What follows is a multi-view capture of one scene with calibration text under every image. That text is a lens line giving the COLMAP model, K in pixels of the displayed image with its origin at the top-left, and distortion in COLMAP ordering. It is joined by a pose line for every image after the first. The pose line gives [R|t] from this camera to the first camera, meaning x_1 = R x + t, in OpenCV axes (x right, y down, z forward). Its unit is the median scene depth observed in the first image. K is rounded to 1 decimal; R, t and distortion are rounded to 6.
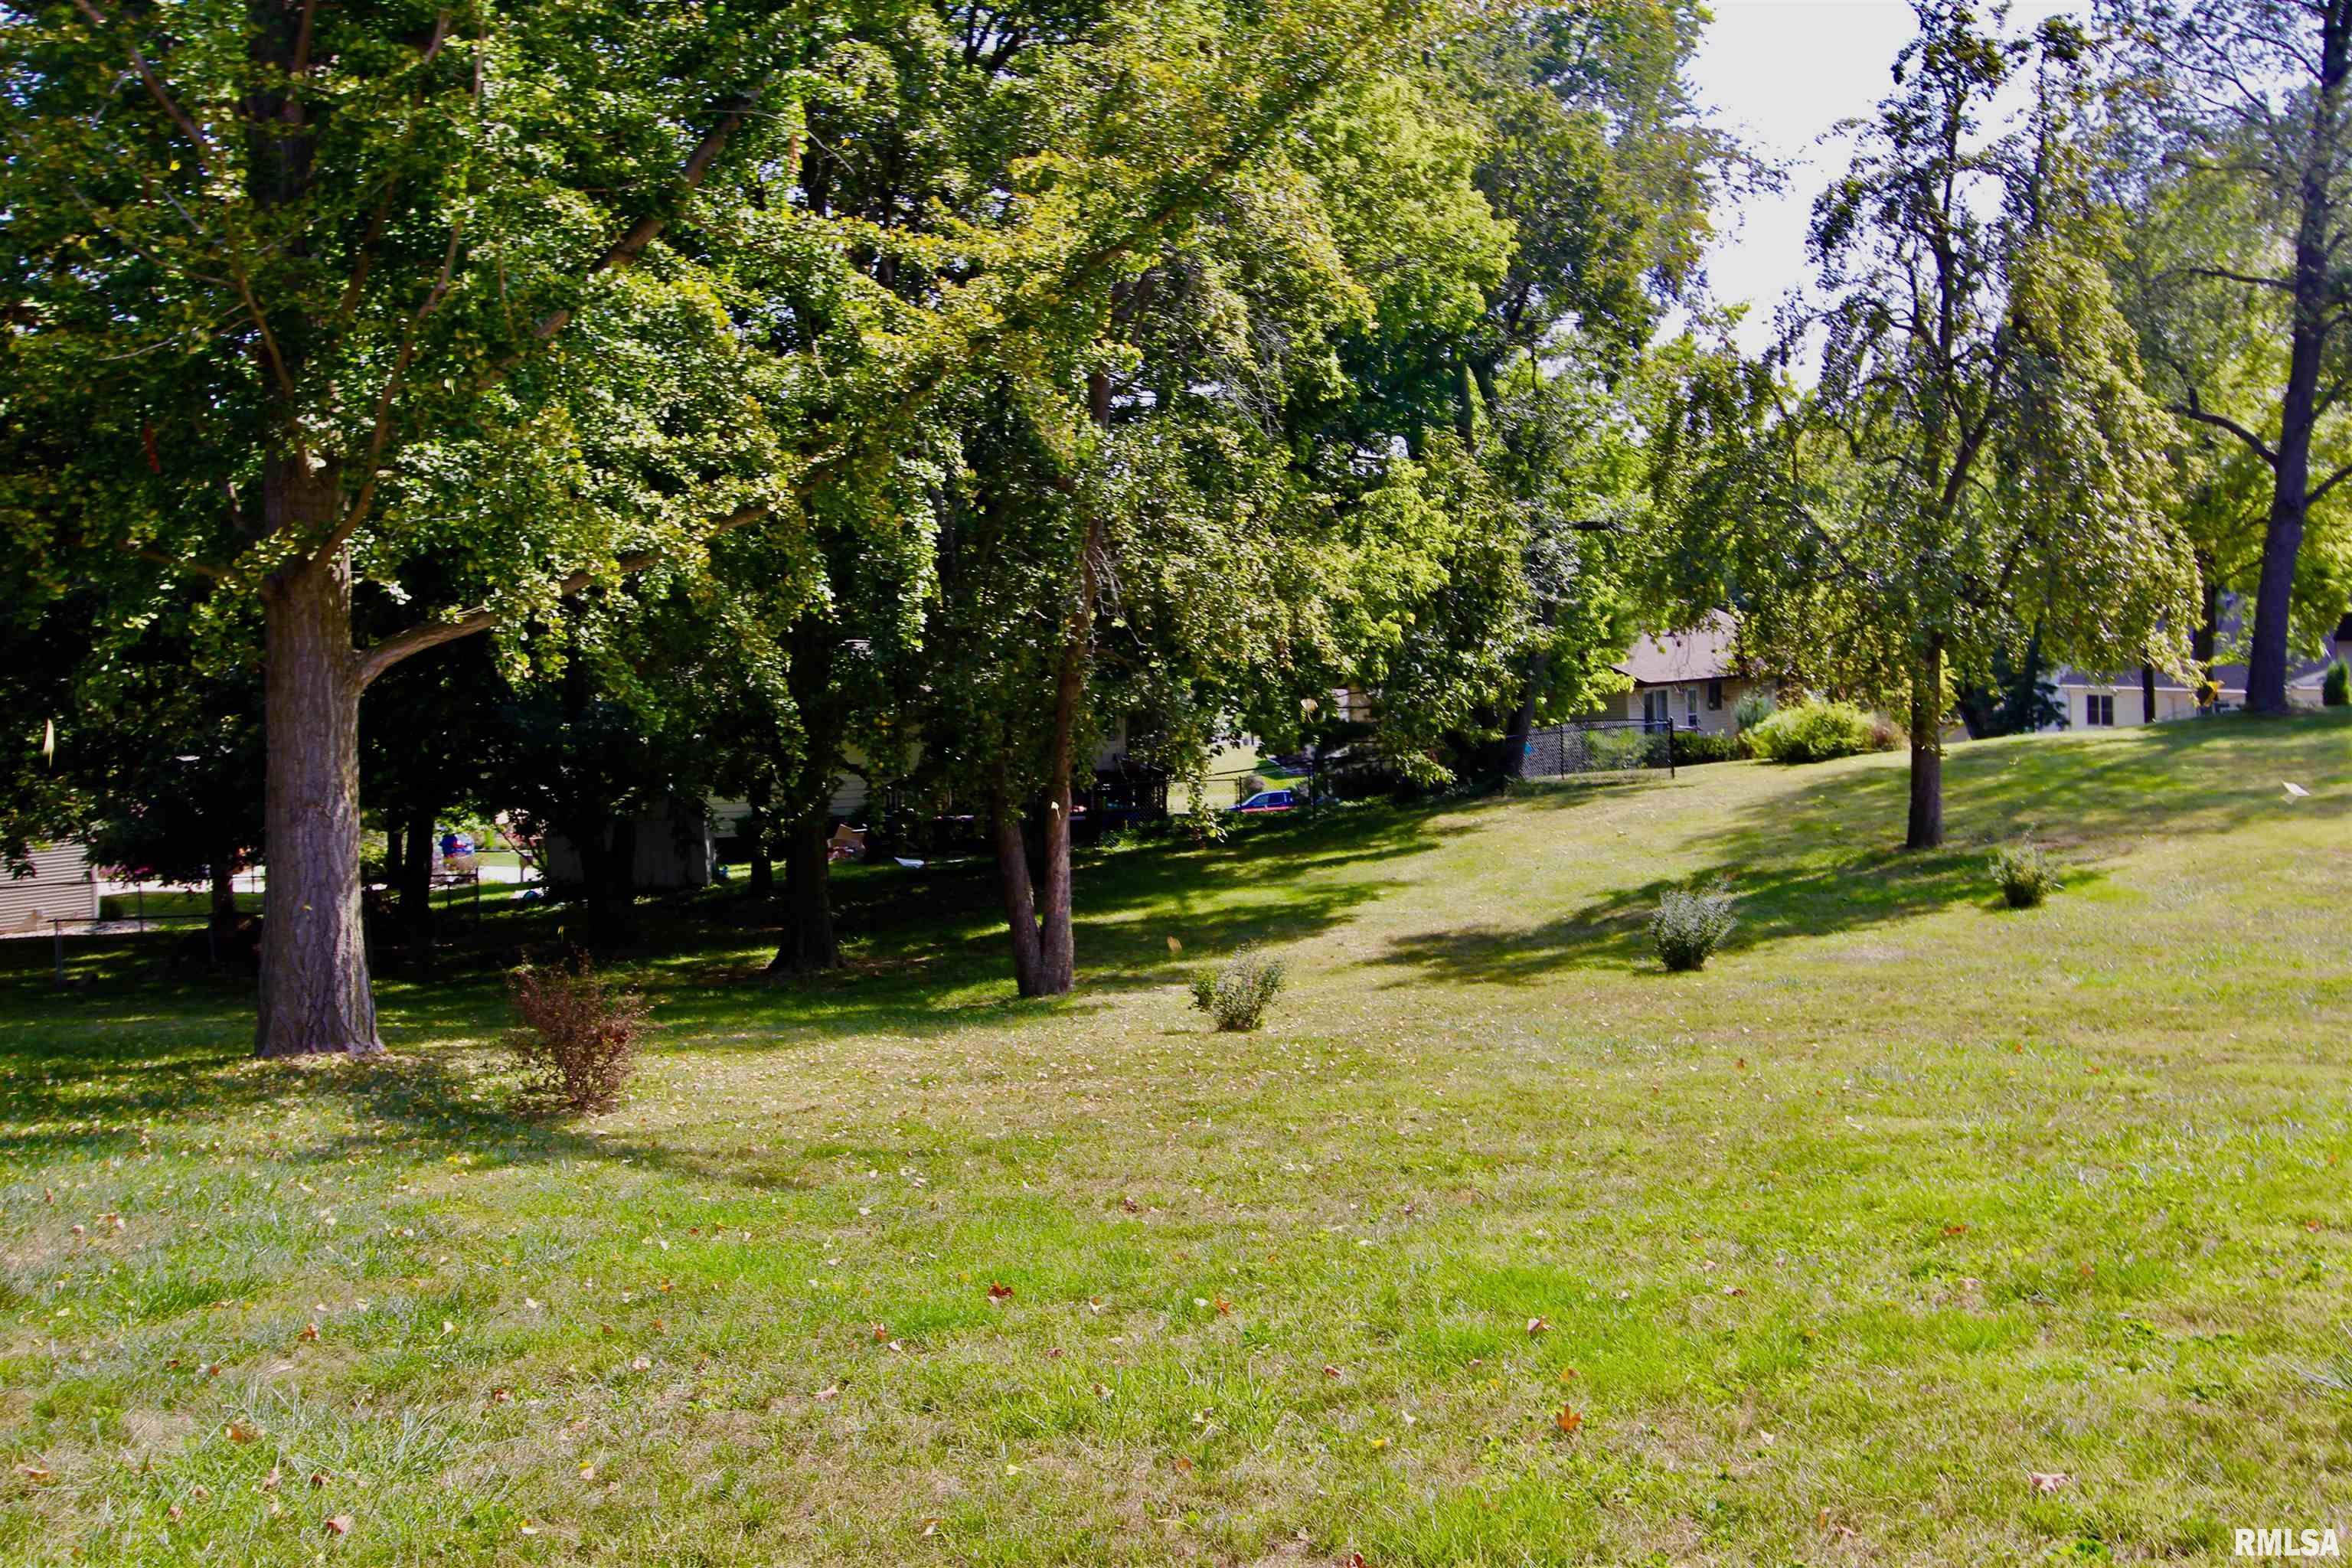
lens RADIAL K [[2252.7, 0, 1230.2], [0, 2252.7, 675.5], [0, 0, 1]] dist [-0.006215, 0.047923]
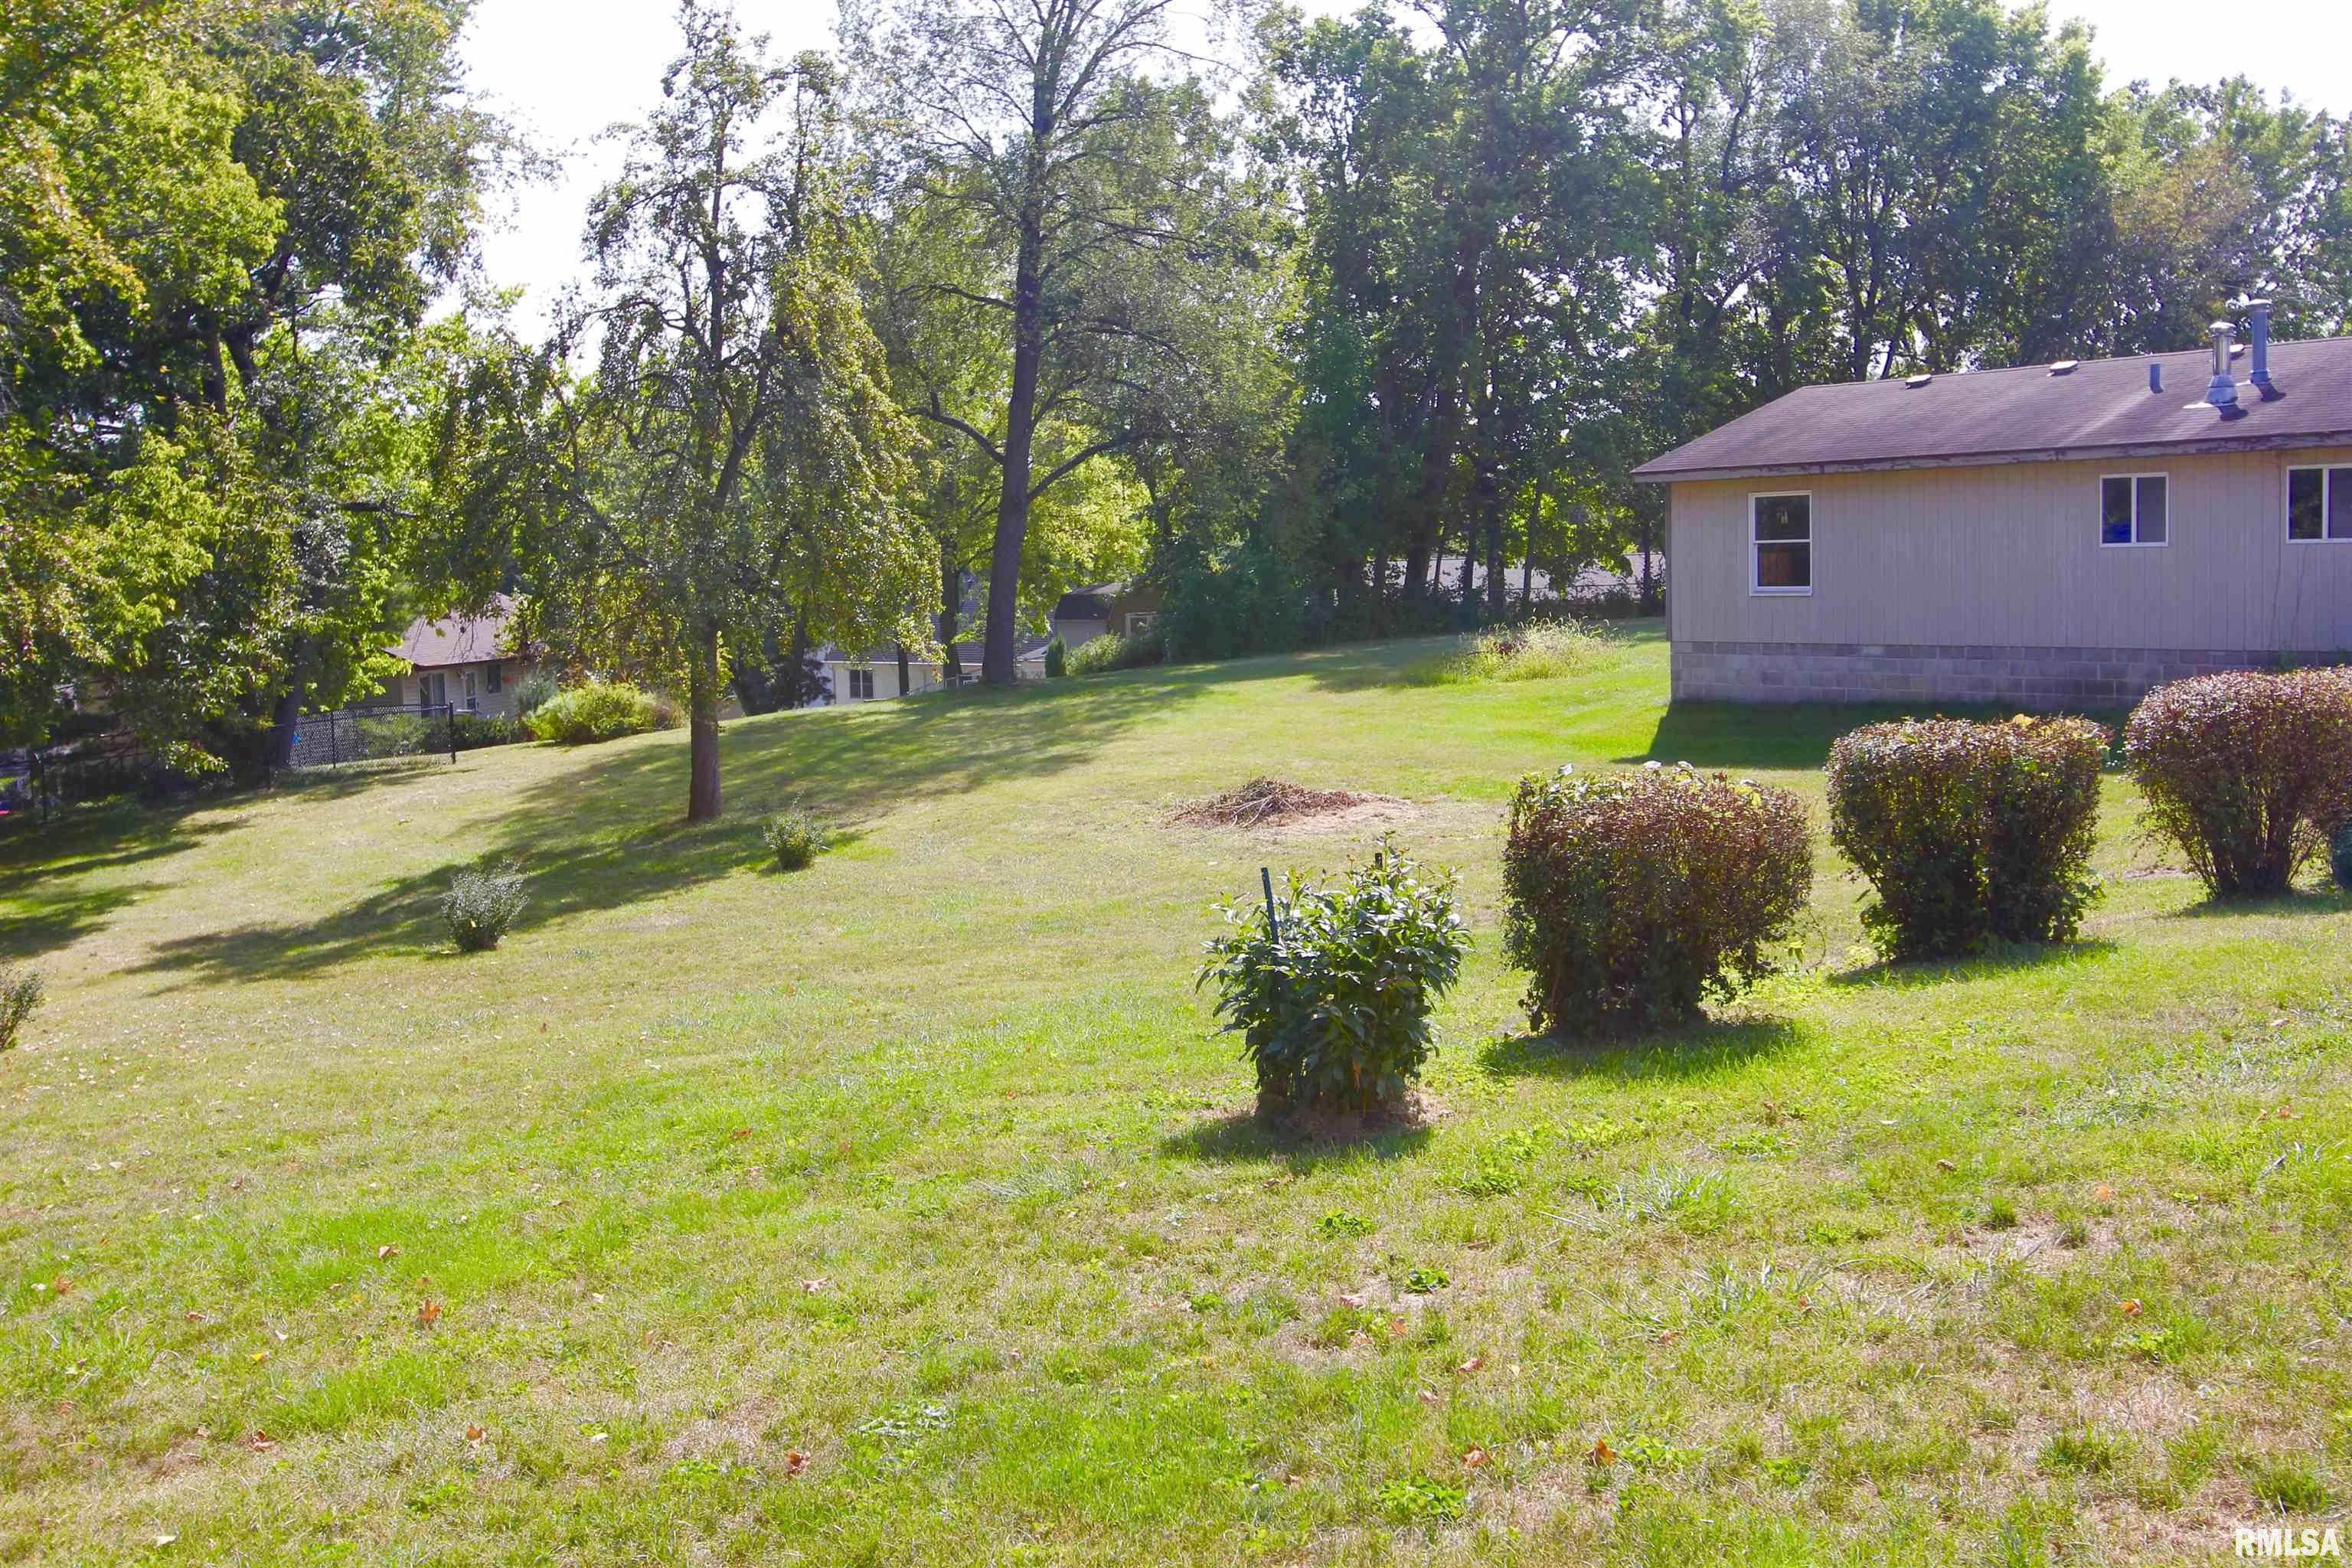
lens RADIAL K [[2252.7, 0, 1230.2], [0, 2252.7, 675.5], [0, 0, 1]] dist [-0.006215, 0.047923]
pose [[0.862483, -0.018424, 0.505751, -0.014603], [0.013370, 0.999818, 0.013622, -0.002793], [-0.505910, -0.004987, 0.862572, -0.042887]]
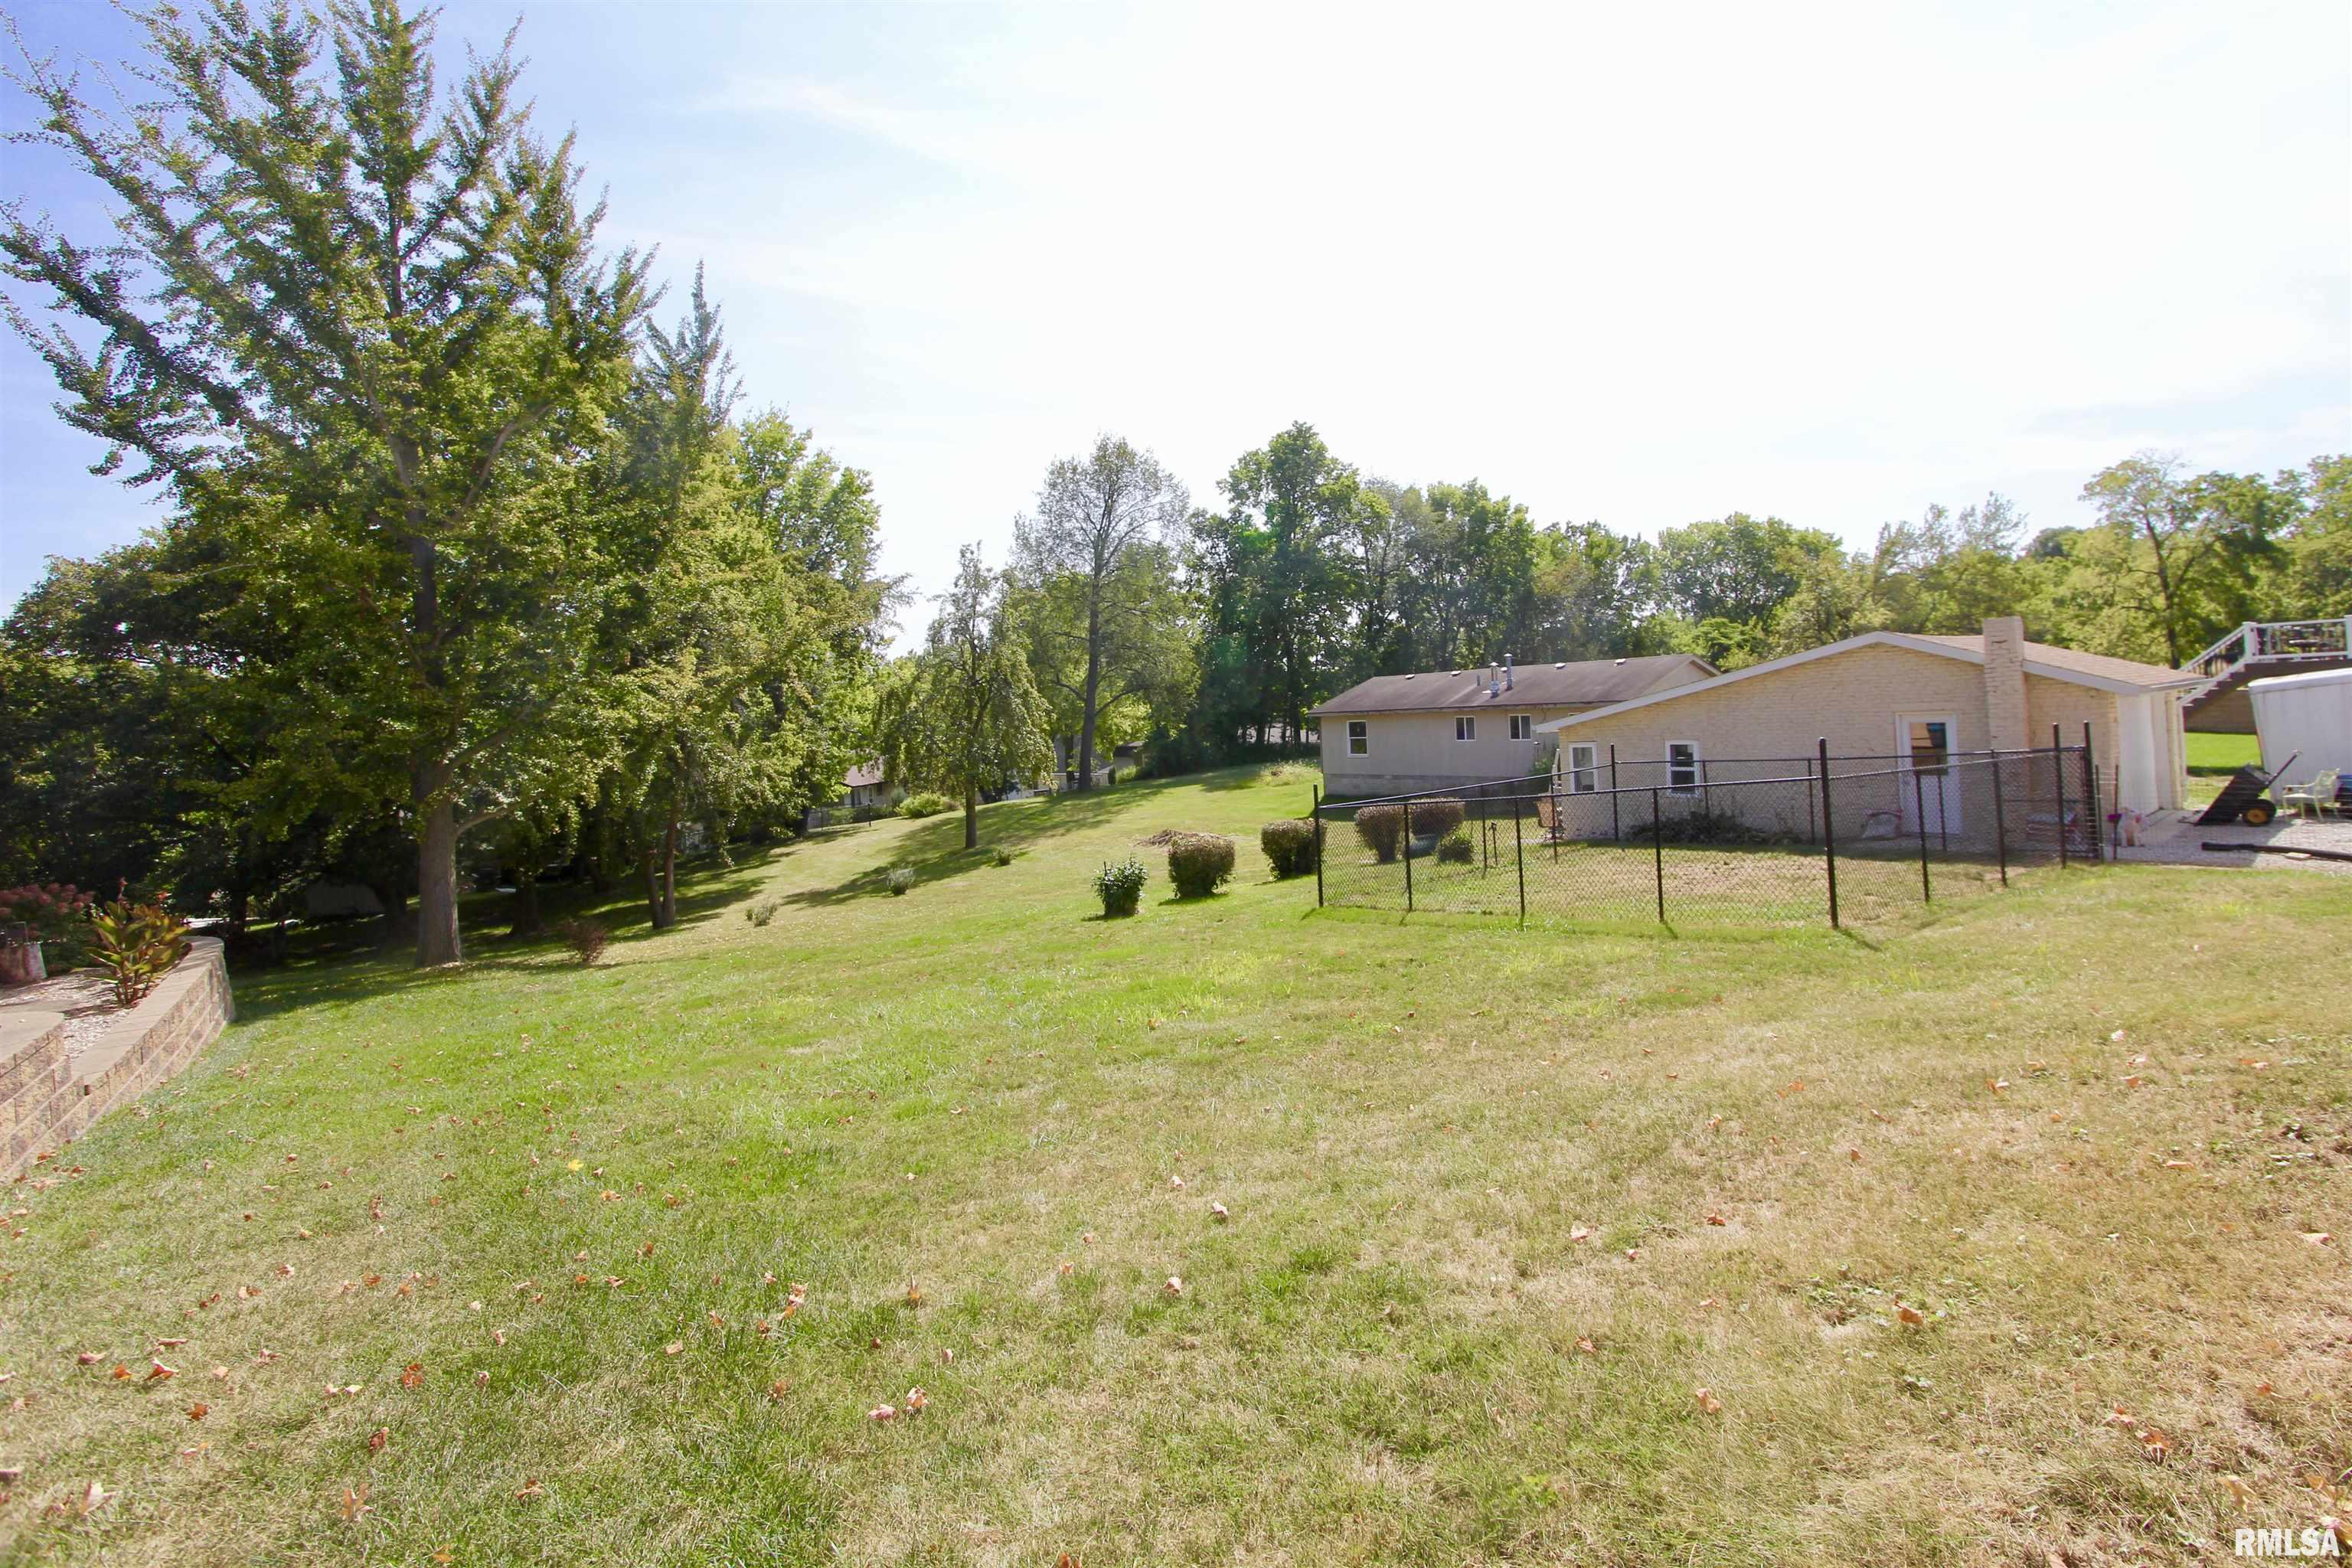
lens RADIAL K [[1080.6, 0, 1225.9], [0, 1080.6, 689.5], [0, 0, 1]] dist [-0.025525, 0.010146]
pose [[0.855445, -0.003017, 0.517884, -0.134543], [0.038363, 0.997605, -0.057556, -0.035910], [-0.516470, 0.069103, 0.853512, -0.382802]]
